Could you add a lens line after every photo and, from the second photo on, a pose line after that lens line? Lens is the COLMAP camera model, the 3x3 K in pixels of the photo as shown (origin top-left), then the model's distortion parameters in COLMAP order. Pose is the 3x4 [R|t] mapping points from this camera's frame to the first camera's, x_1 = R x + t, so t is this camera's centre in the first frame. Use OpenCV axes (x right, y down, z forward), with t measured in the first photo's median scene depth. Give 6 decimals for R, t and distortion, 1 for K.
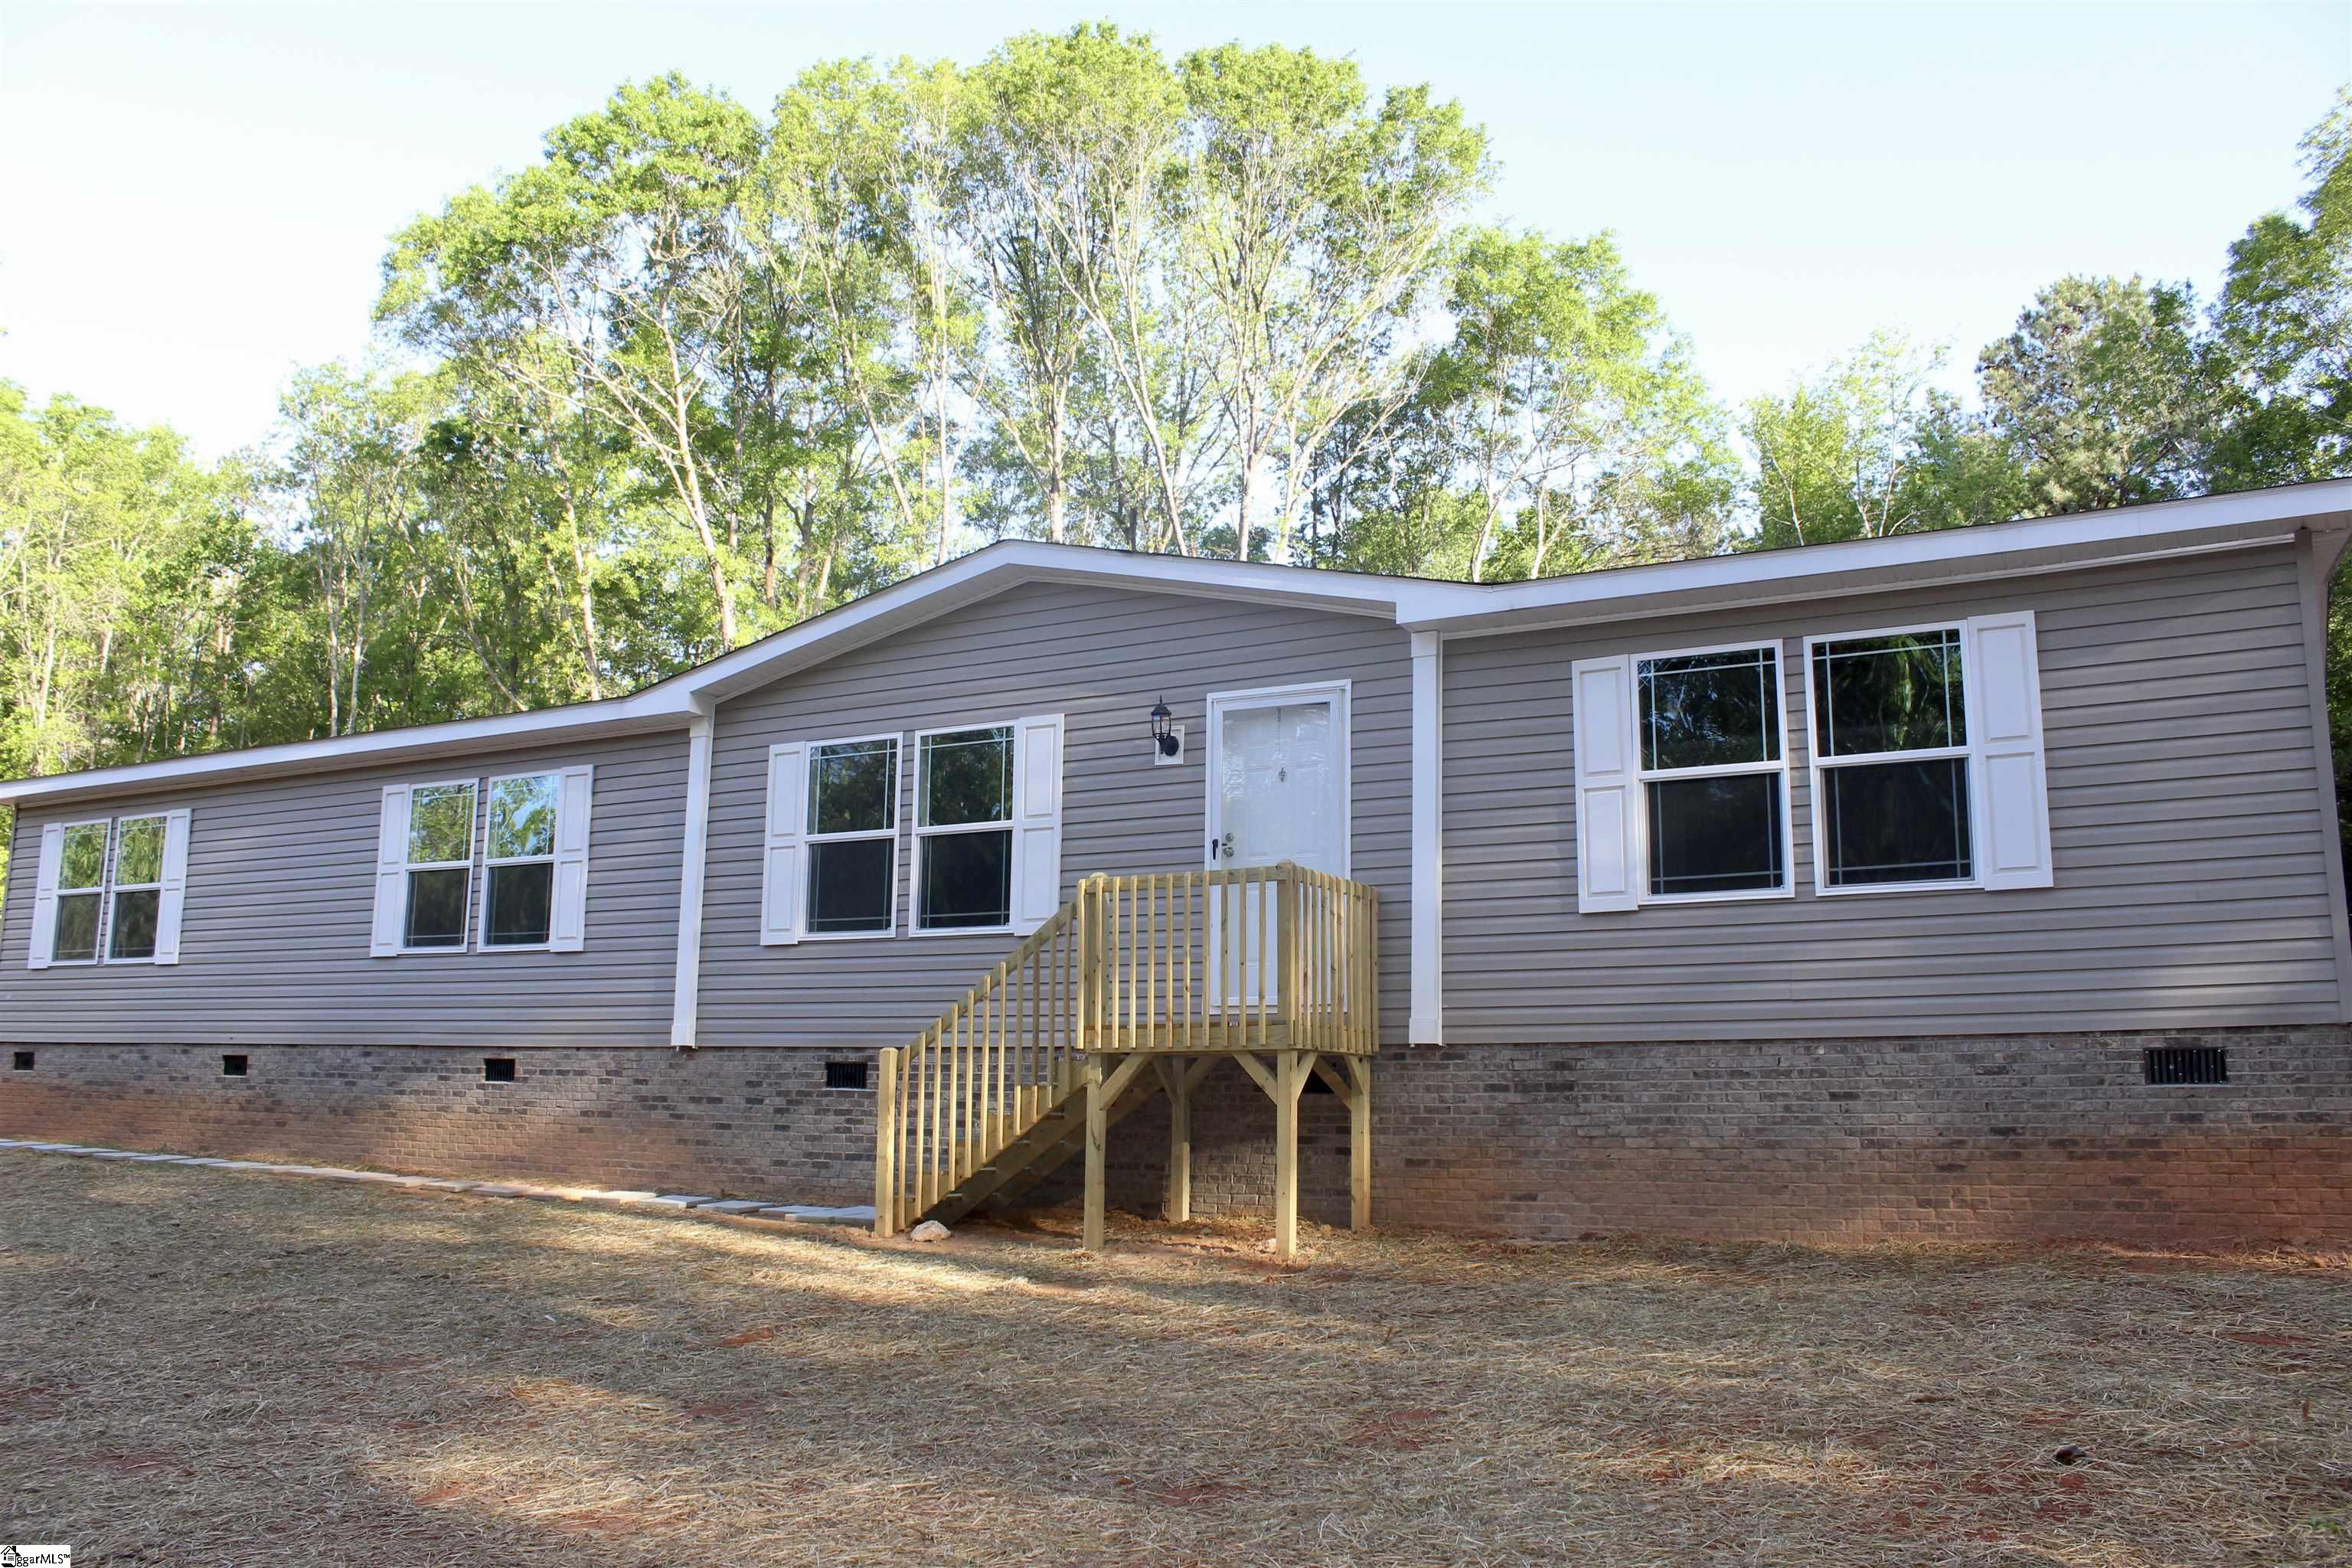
lens RADIAL K [[1937.5, 0, 1176.0], [0, 1937.5, 784.0], [0, 0, 1]] dist [-0.165824, 0.141978]
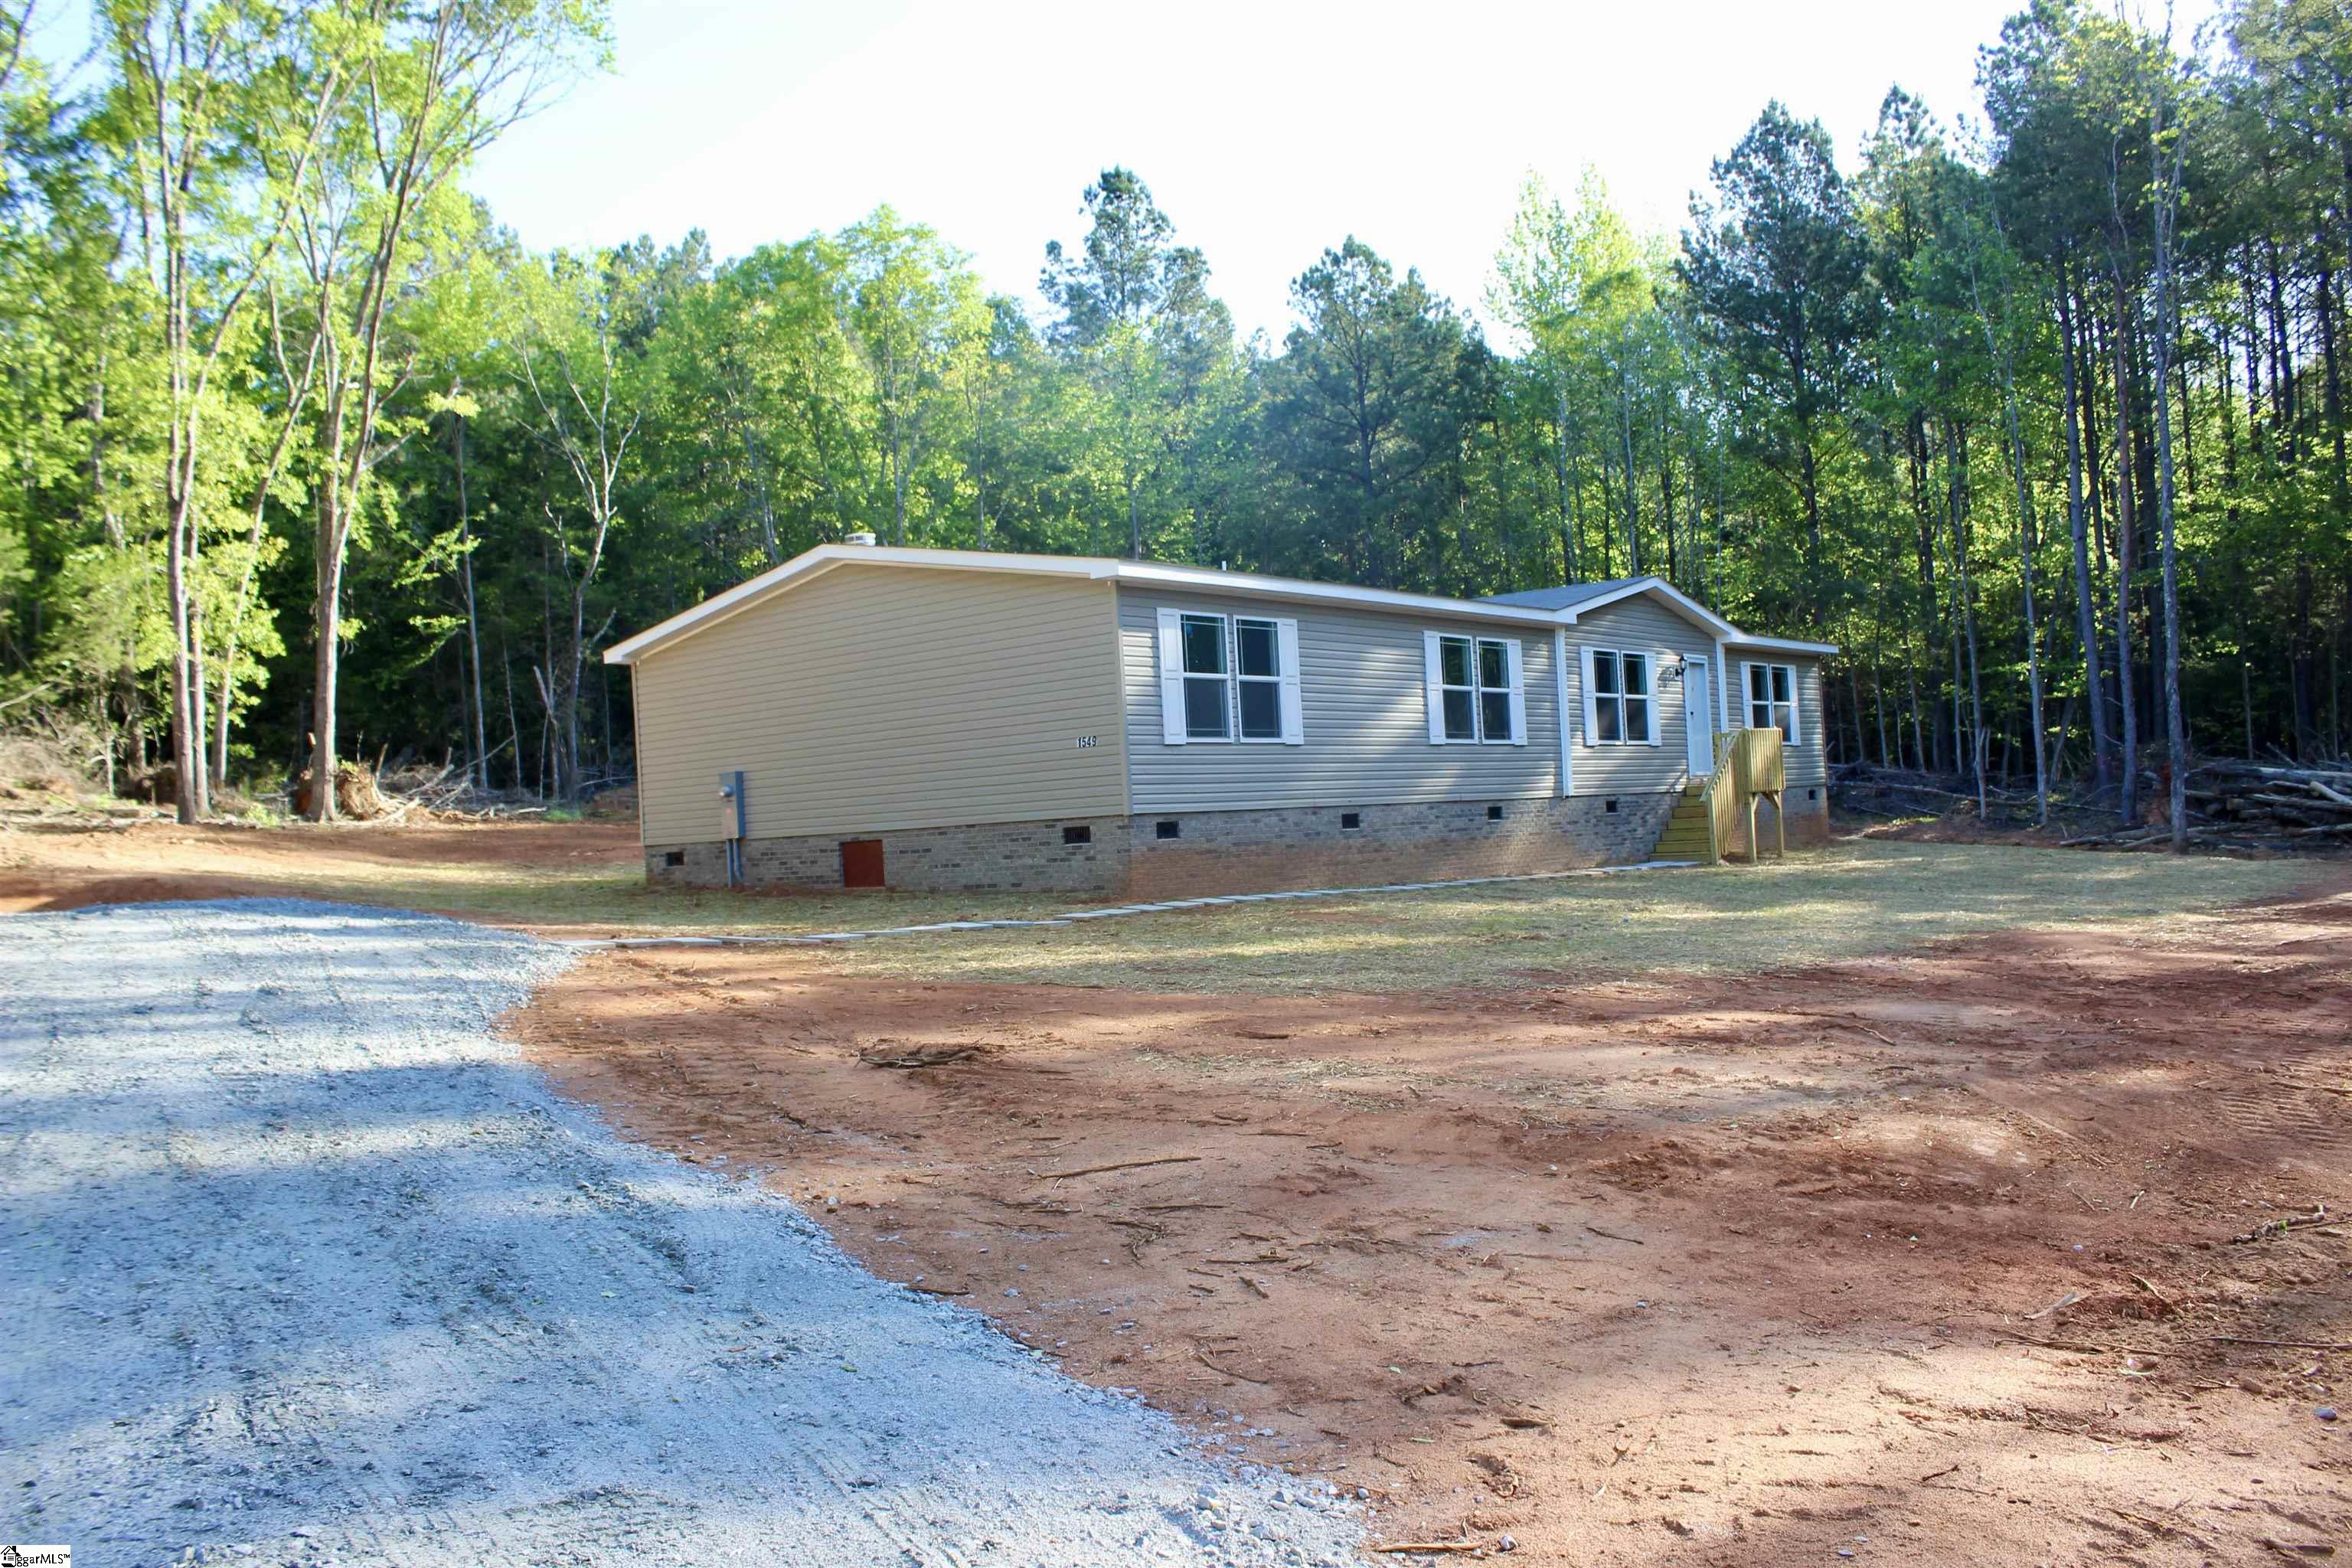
lens RADIAL K [[1937.5, 0, 1176.0], [0, 1937.5, 784.0], [0, 0, 1]] dist [-0.165824, 0.141978]
pose [[0.062234, 0.020399, 0.997853, -1.743268], [-0.075762, 0.997003, -0.015657, 0.140583], [-0.995182, -0.074625, 0.063593, 0.922300]]
